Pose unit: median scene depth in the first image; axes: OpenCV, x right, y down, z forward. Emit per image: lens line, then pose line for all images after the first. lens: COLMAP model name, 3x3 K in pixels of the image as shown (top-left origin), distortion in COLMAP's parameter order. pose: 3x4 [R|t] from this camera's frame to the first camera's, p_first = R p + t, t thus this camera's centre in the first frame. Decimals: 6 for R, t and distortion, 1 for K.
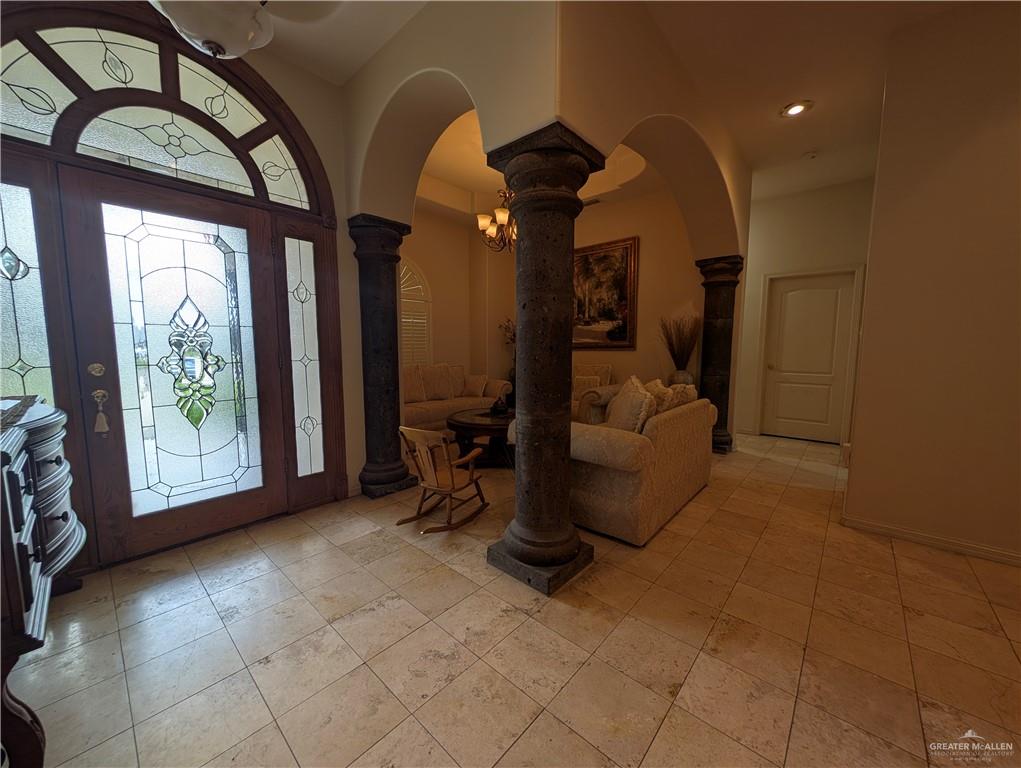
lens RADIAL K [[383.1, 0, 504.7], [0, 383.1, 381.7], [0, 0, 1]] dist [-0.002205, -0.000839]
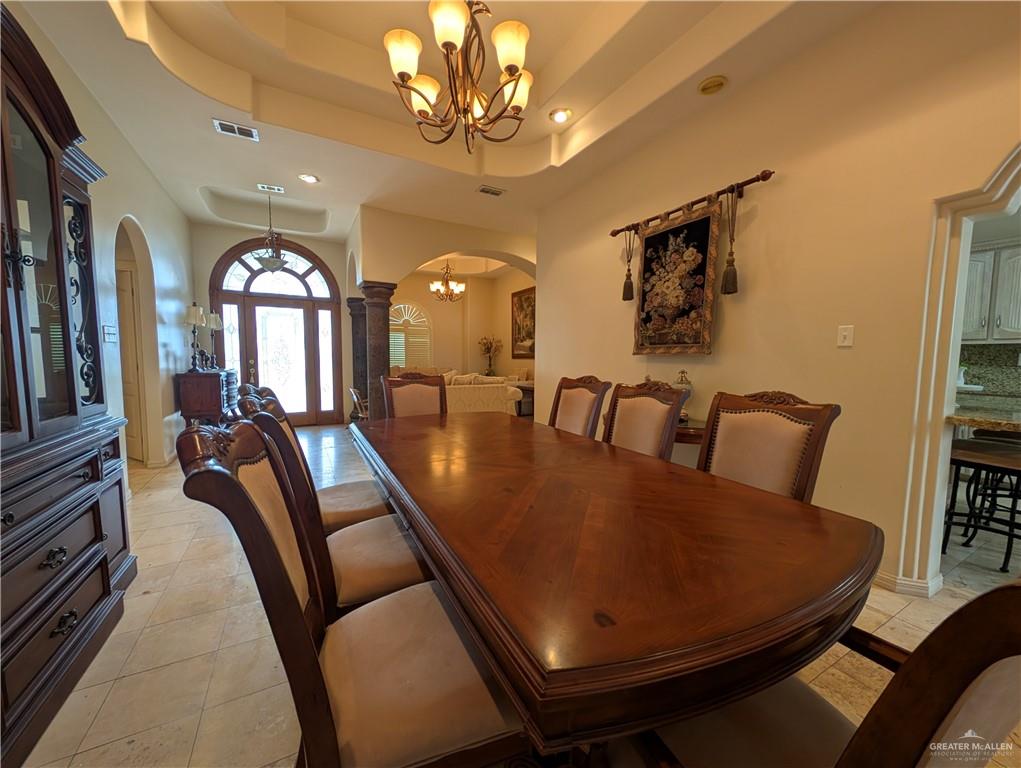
lens RADIAL K [[383.1, 0, 513.9], [0, 383.1, 385.3], [0, 0, 1]] dist [-0.002205, -0.000839]
pose [[0.952655, 0.025385, -0.302993, 0.724551], [-0.031296, 0.999402, -0.014671, 0.051702], [0.302440, 0.023459, 0.952880, -0.498268]]
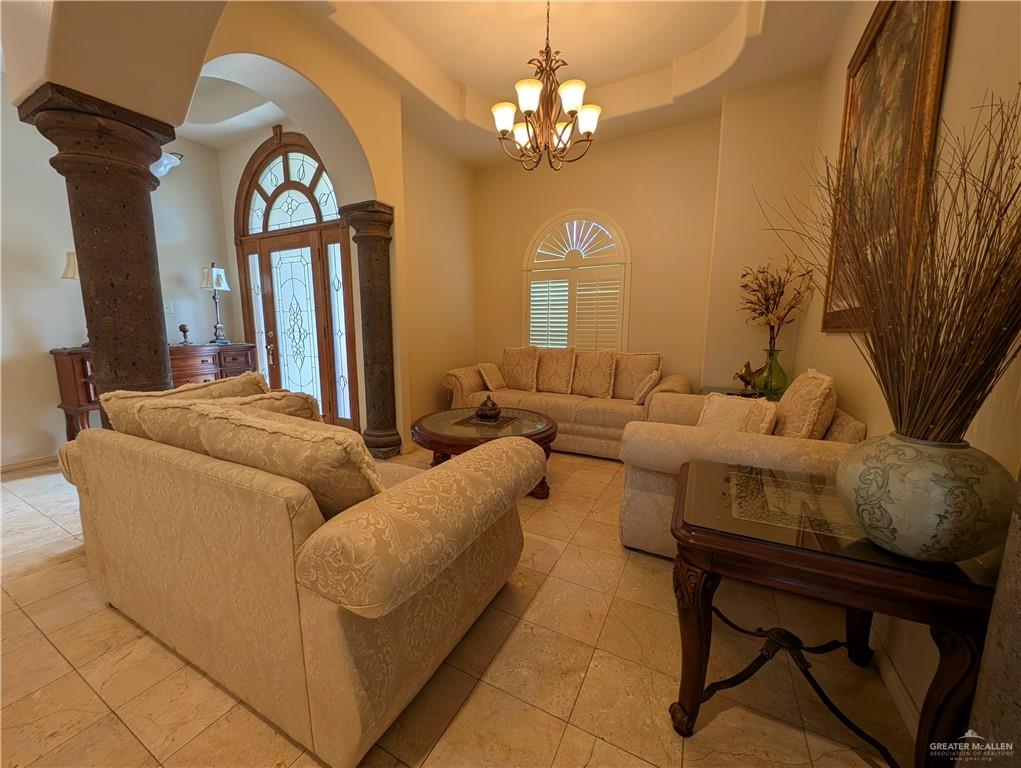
lens RADIAL K [[383.1, 0, 505.9], [0, 383.1, 383.5], [0, 0, 1]] dist [-0.002205, -0.000839]
pose [[0.262491, 0.131093, -0.955988, 0.530159], [-0.094272, 0.989473, 0.109800, -0.048116], [0.960318, 0.061302, 0.272086, 0.678685]]
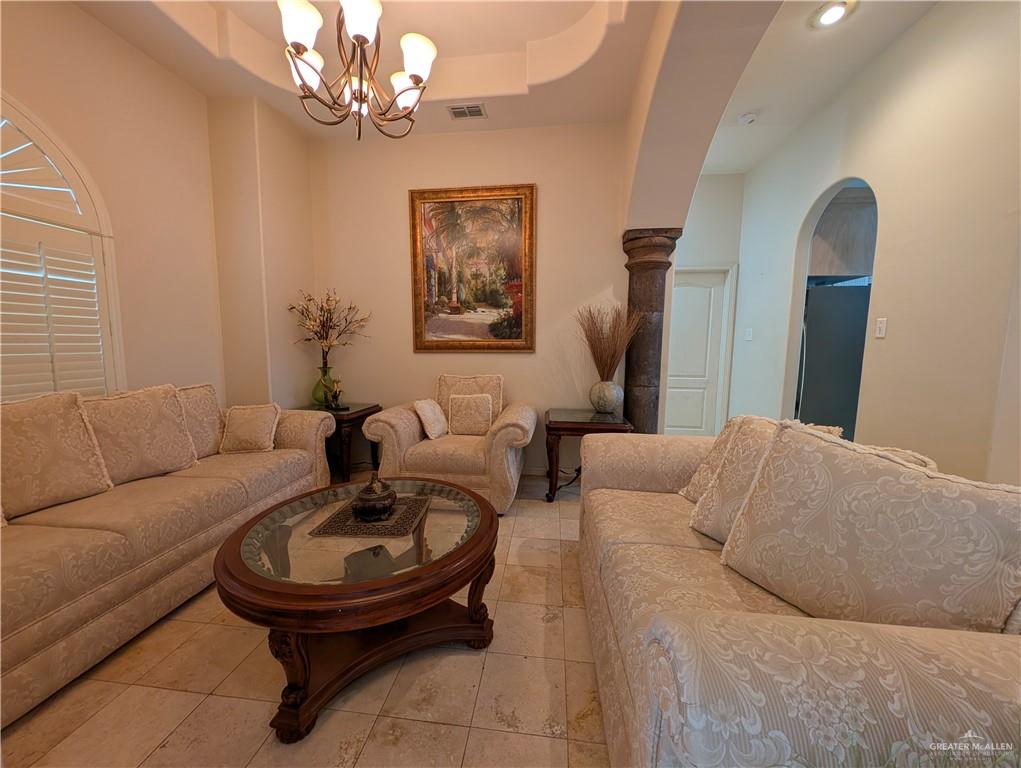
lens RADIAL K [[383.1, 0, 509.3], [0, 383.1, 385.9], [0, 0, 1]] dist [-0.002205, -0.000839]
pose [[0.810636, -0.056542, 0.582814, -0.104930], [0.045464, 0.998400, 0.033624, -0.049156], [-0.583783, -0.000759, 0.811909, 0.475208]]
